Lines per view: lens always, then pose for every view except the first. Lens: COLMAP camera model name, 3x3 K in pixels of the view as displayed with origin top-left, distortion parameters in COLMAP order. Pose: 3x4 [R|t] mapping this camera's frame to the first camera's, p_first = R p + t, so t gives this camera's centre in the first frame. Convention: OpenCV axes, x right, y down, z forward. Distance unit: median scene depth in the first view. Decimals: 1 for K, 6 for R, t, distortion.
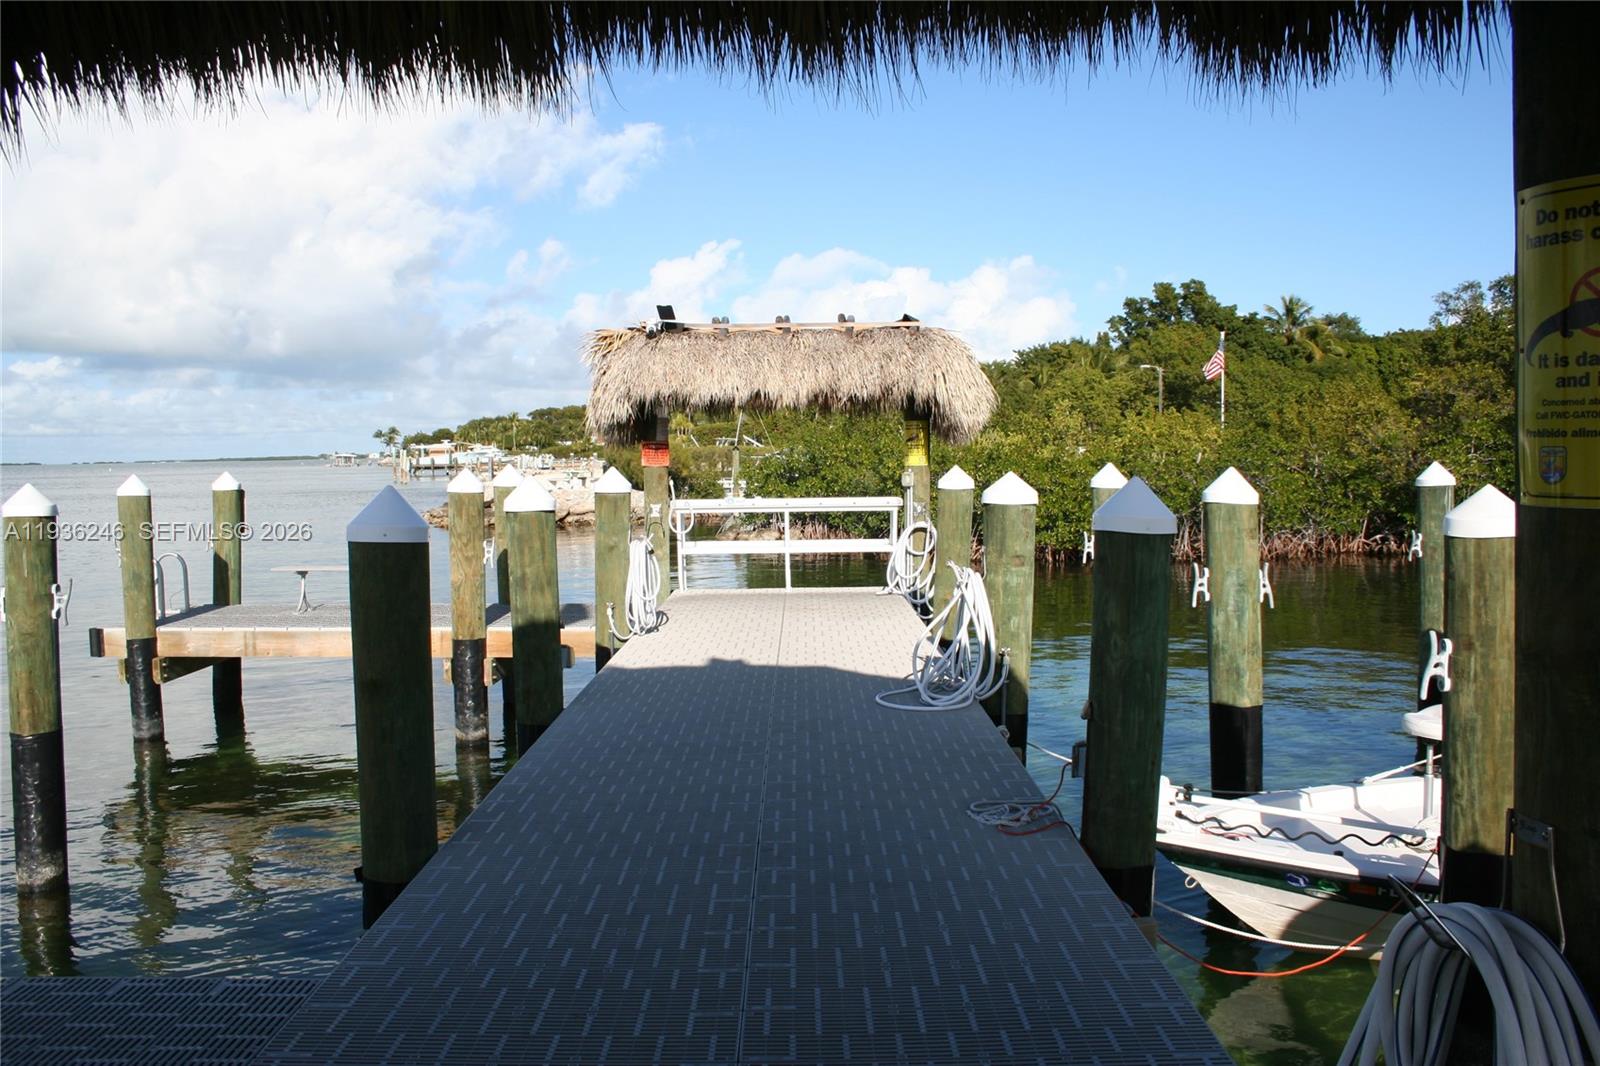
lens RADIAL K [[1344.9, 0, 833.6], [0, 1344.9, 557.4], [0, 0, 1]] dist [-0.136446, 0.104290]
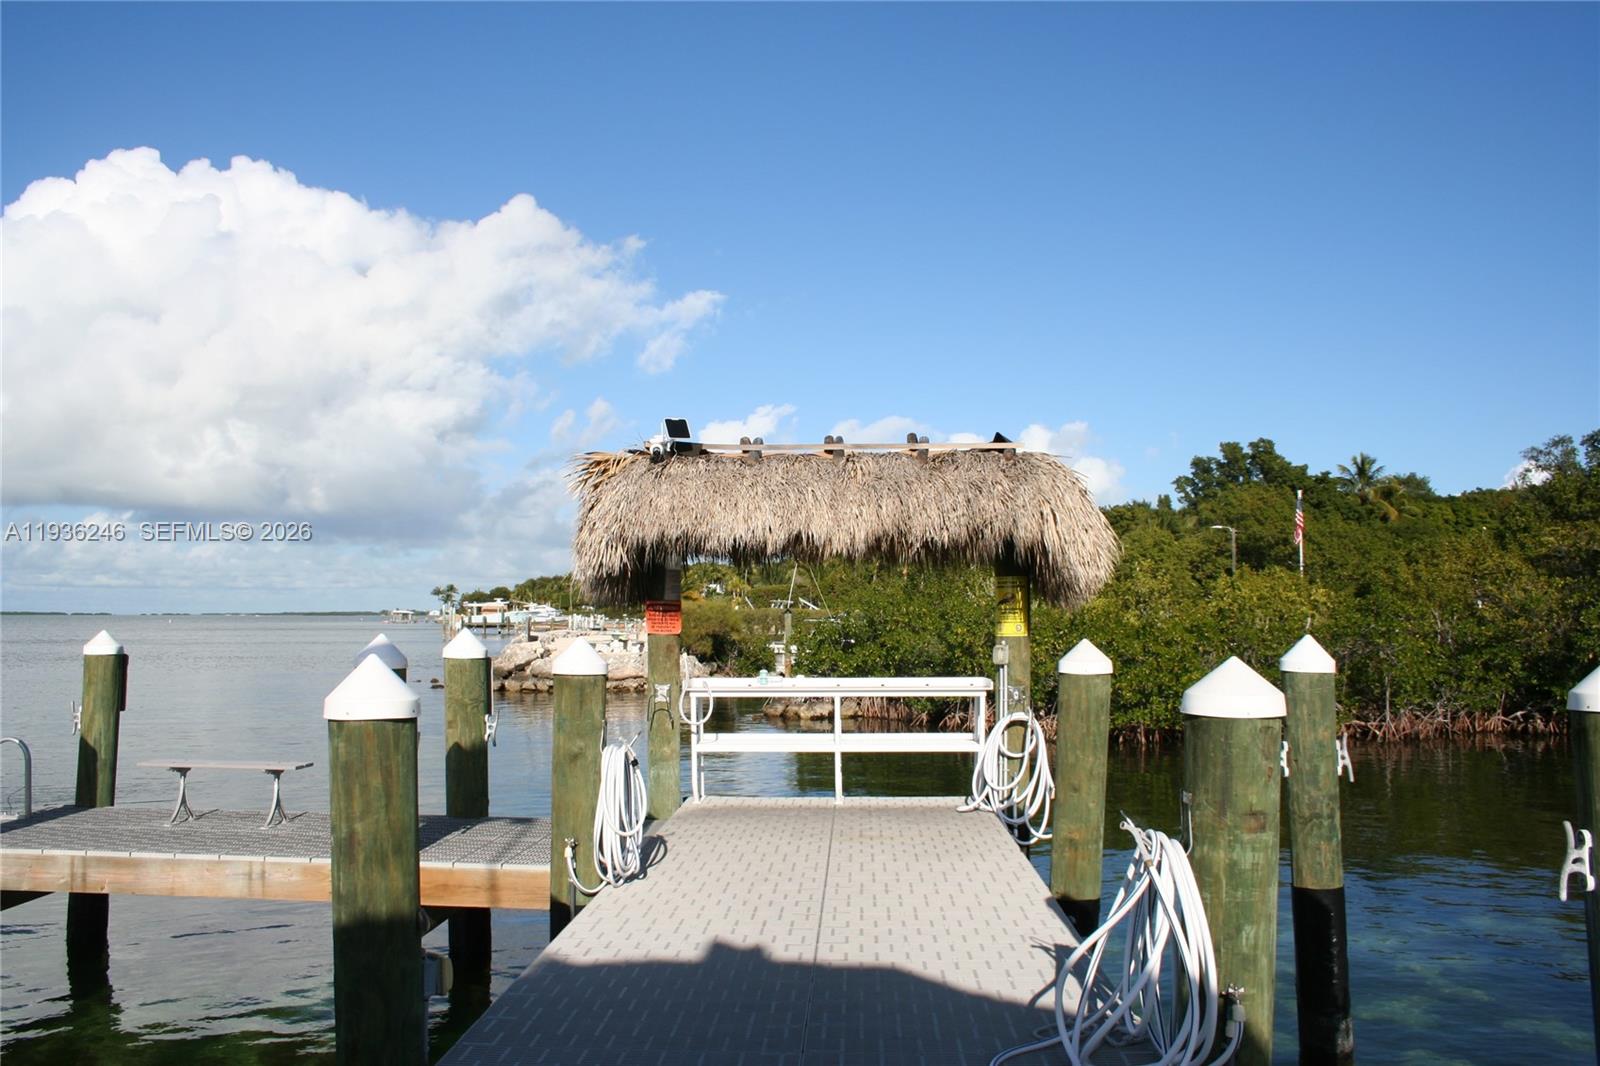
lens RADIAL K [[1344.9, 0, 792.5], [0, 1344.9, 537.7], [0, 0, 1]] dist [-0.136446, 0.104290]
pose [[0.997382, 0.004037, -0.072201, -0.005453], [-0.013775, 0.990765, -0.134890, -0.018479], [0.070990, 0.135531, 0.988227, 0.223789]]
